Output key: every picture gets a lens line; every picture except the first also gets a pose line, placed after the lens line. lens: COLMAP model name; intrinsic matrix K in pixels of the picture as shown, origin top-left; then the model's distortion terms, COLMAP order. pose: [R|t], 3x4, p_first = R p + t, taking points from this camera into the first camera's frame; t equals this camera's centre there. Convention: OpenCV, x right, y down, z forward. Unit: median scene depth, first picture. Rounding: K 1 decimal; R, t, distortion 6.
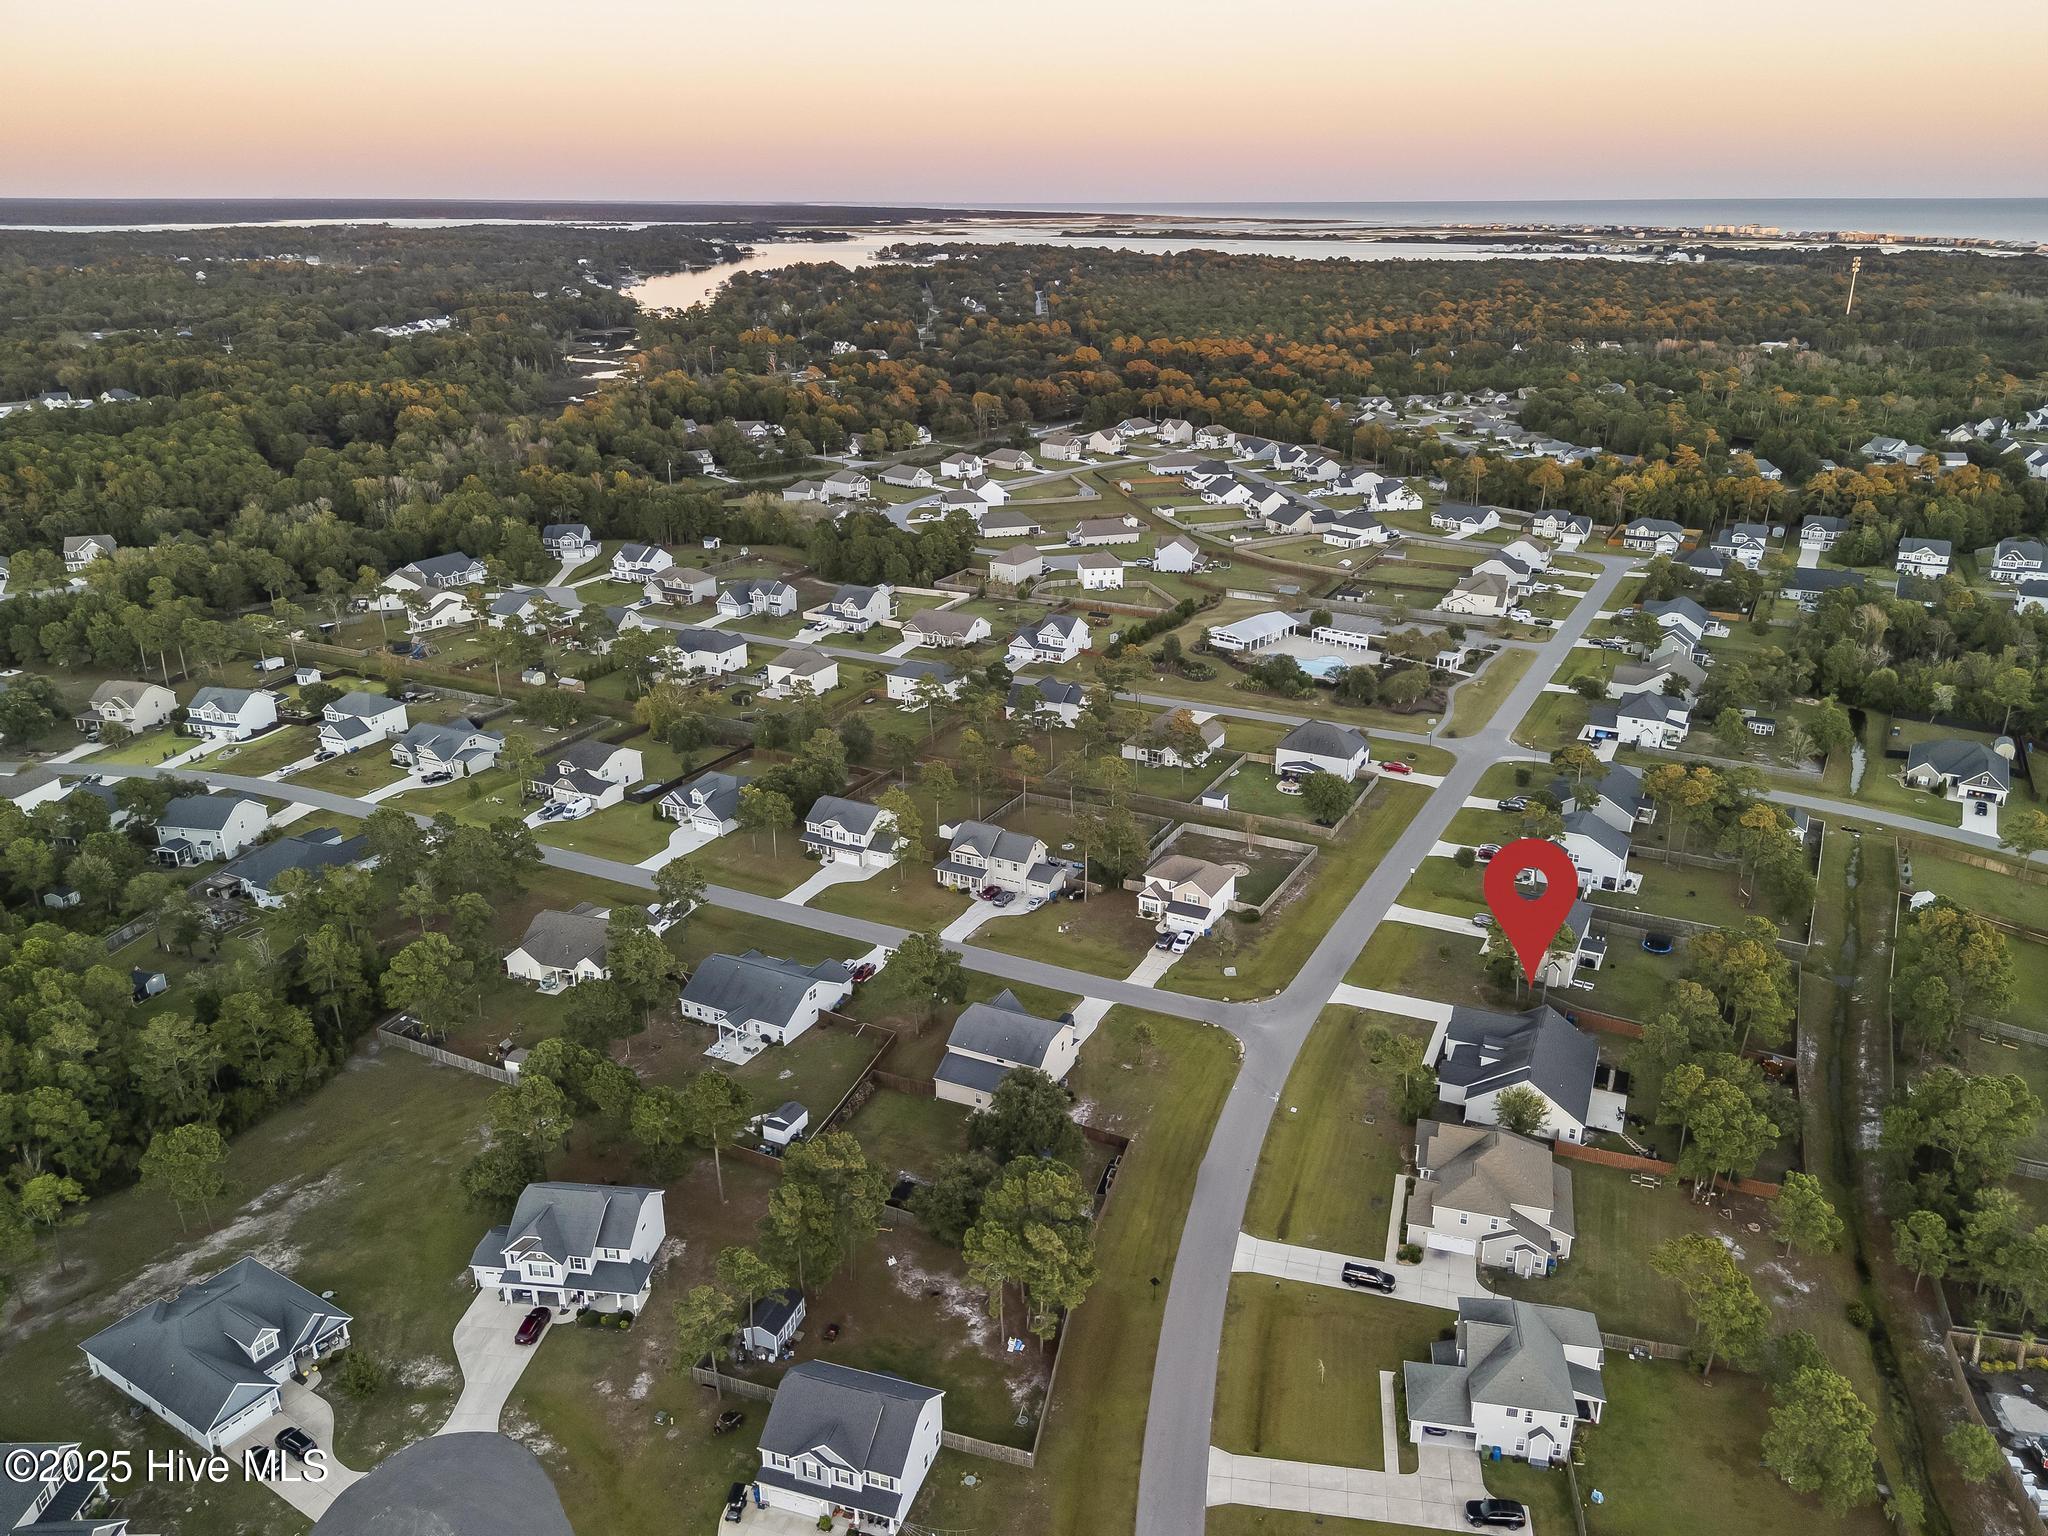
lens RADIAL K [[1507.8, 0, 1032.4], [0, 1507.8, 764.0], [0, 0, 1]] dist [0.072278, -0.070944]
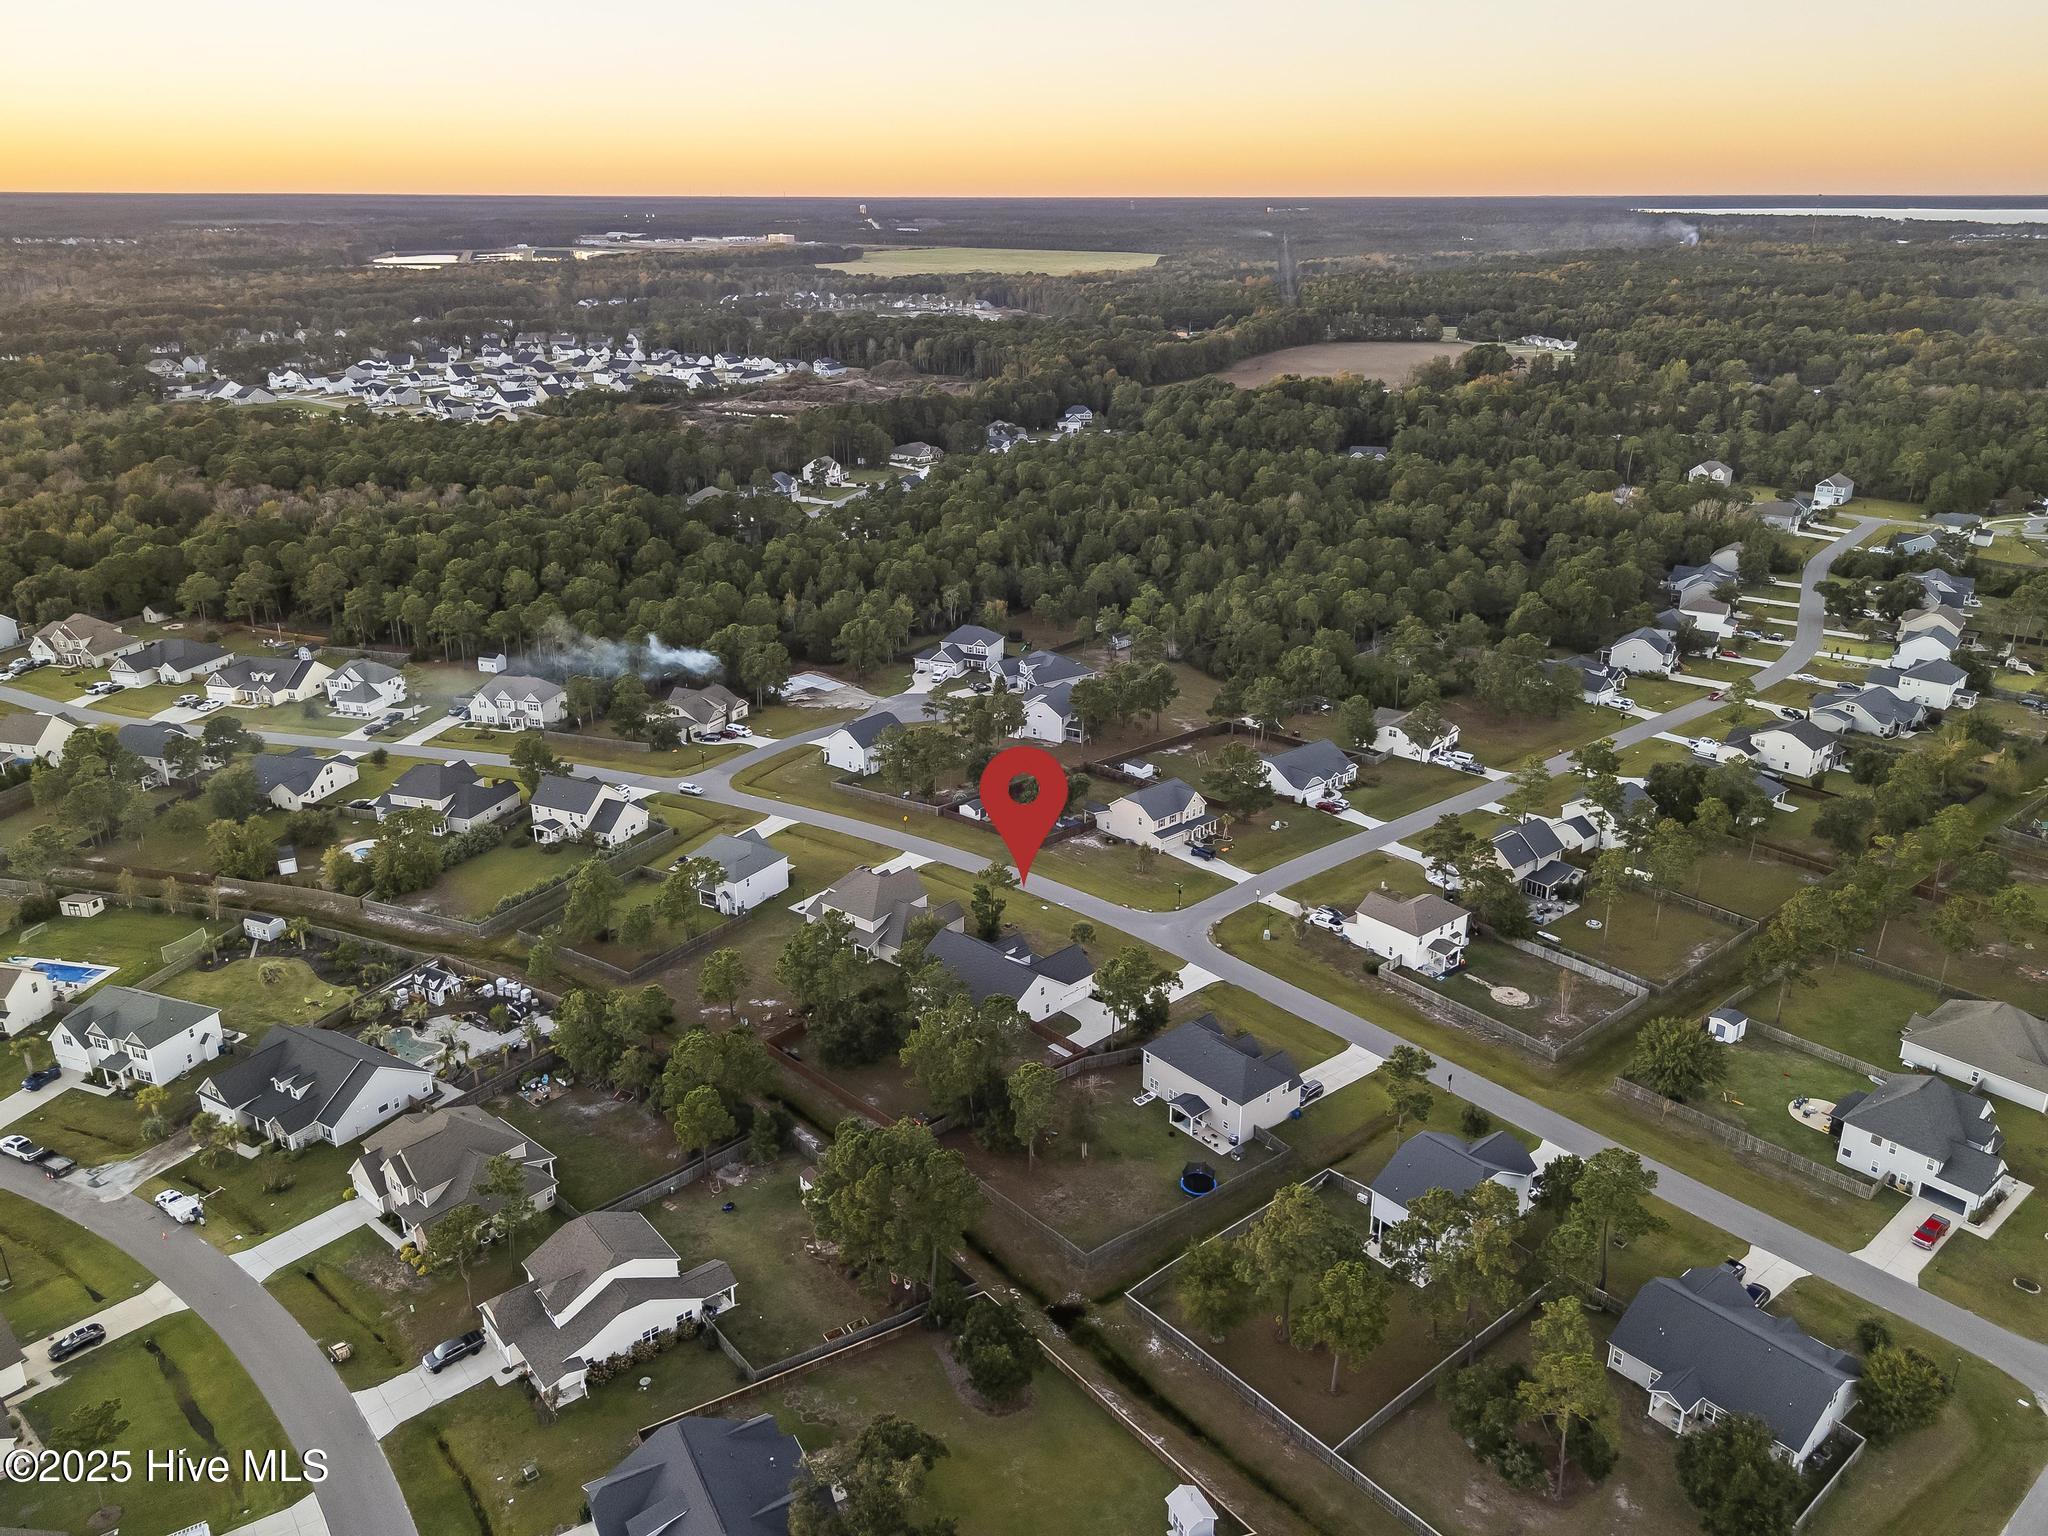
lens RADIAL K [[1507.8, 0, 1034.6], [0, 1507.8, 749.6], [0, 0, 1]] dist [0.072278, -0.070944]
pose [[-0.367136, 0.321826, -0.872719, 0.755408], [-0.326358, 0.834026, 0.444850, -0.271706], [0.871035, 0.448139, -0.201170, 0.723209]]
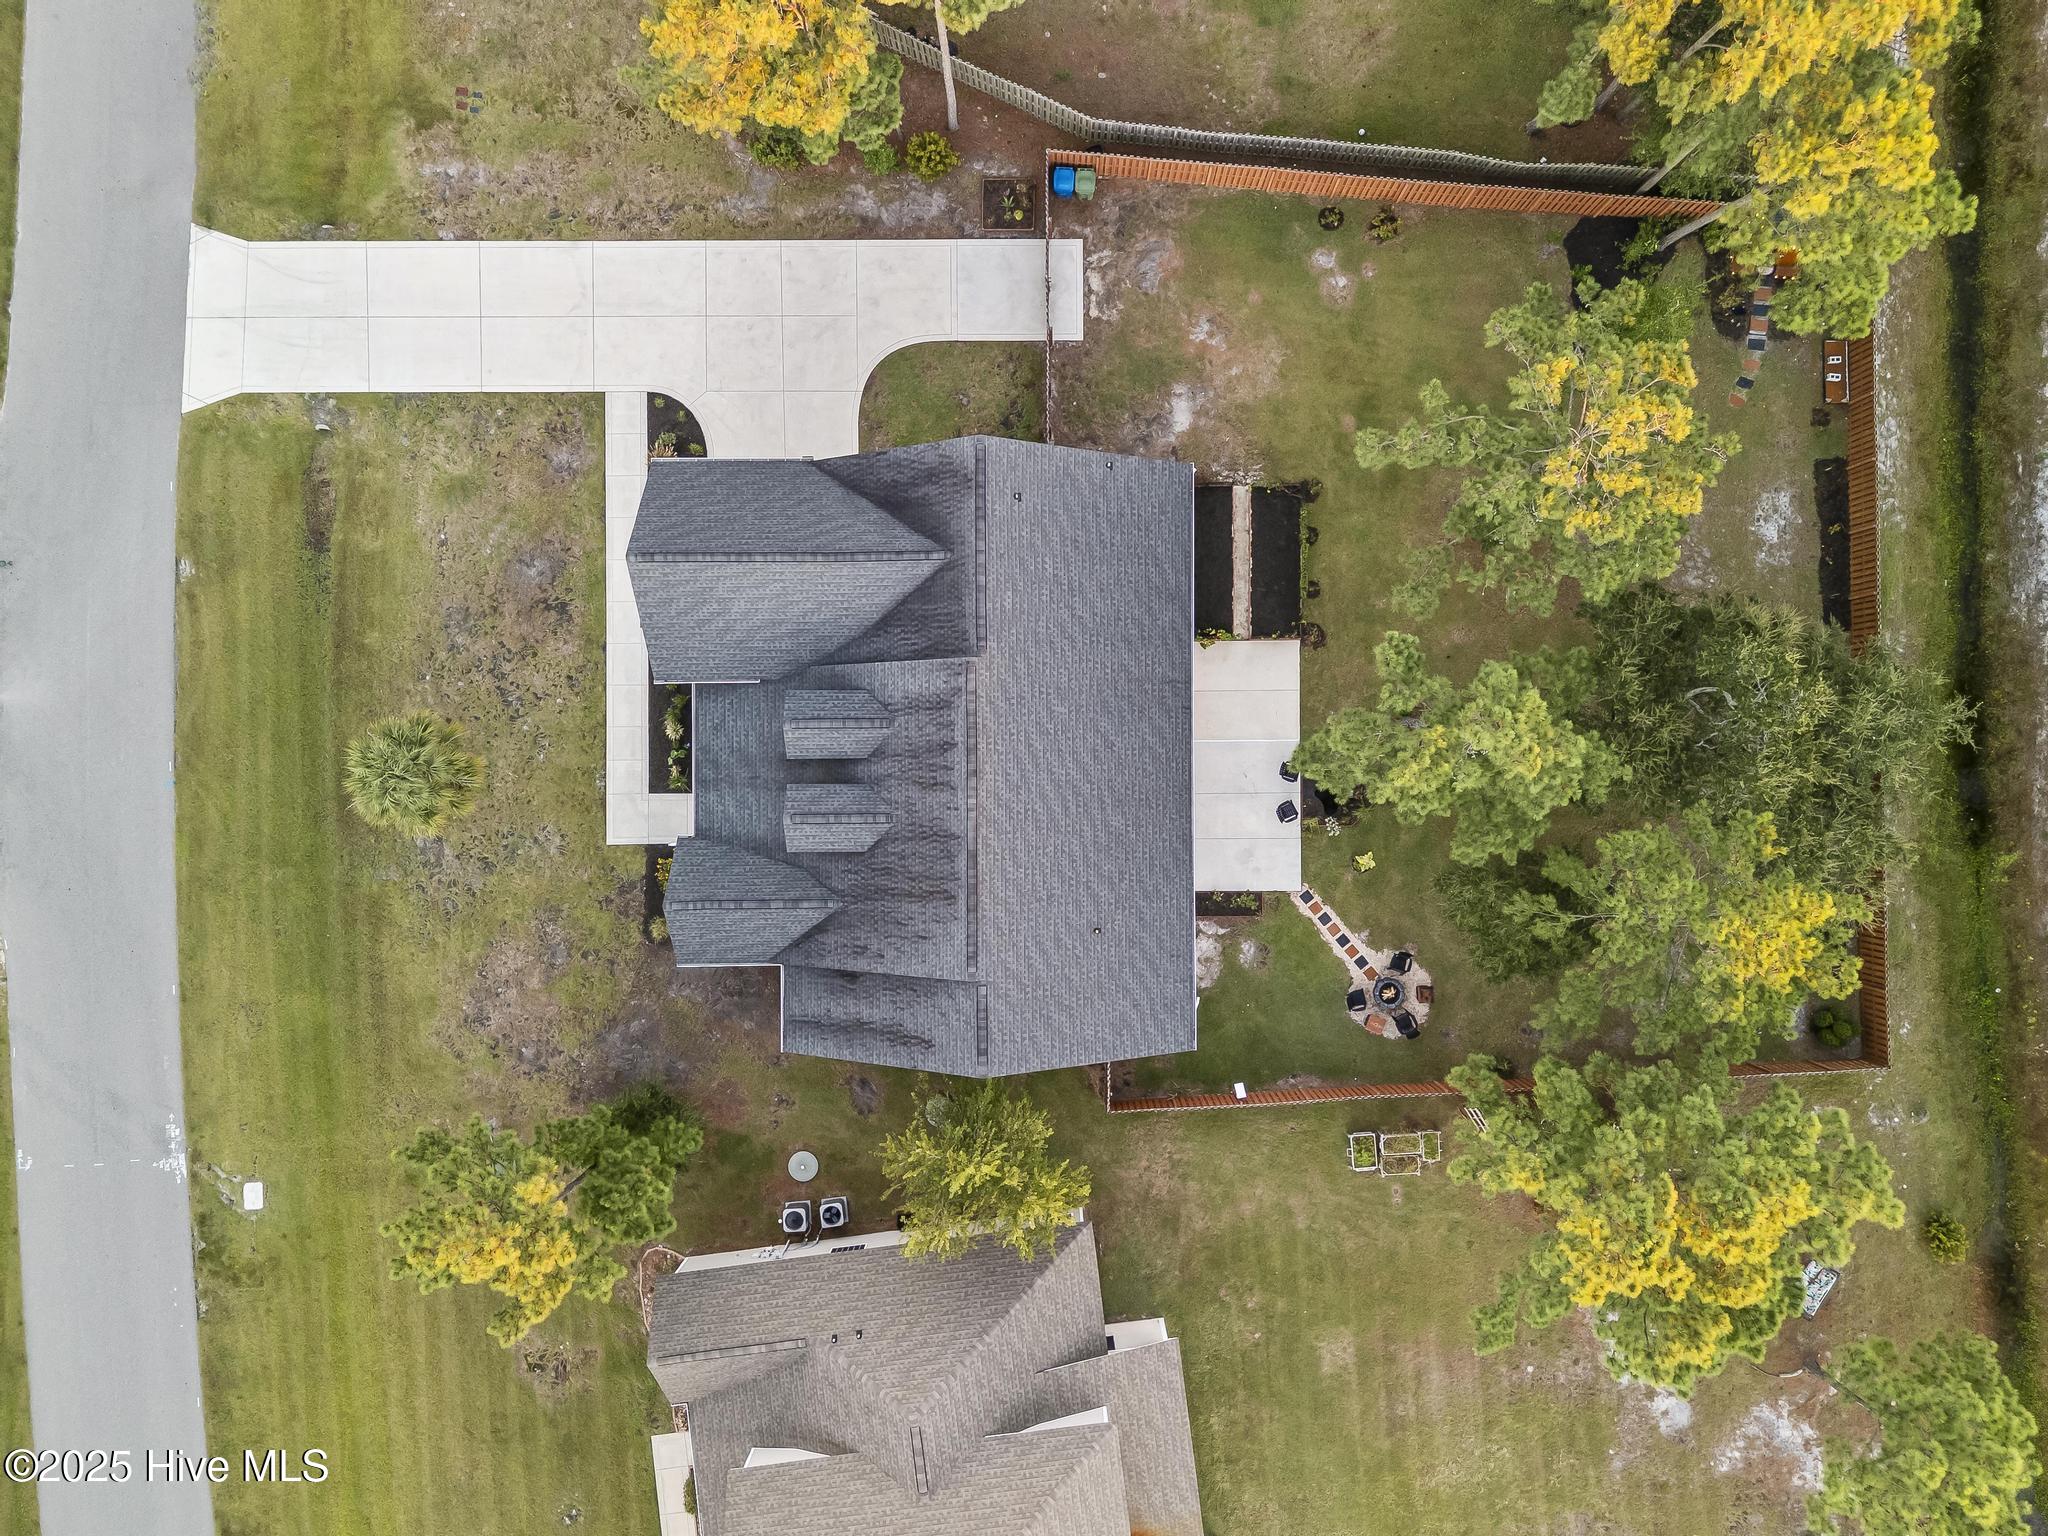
lens RADIAL K [[1507.8, 0, 1013.1], [0, 1507.8, 759.6], [0, 0, 1]] dist [0.072278, -0.070944]
pose [[0.911340, -0.411650, -0.002178, 0.205104], [0.151652, 0.330810, 0.931432, -0.027792], [-0.382703, -0.849182, 0.363908, 0.554030]]
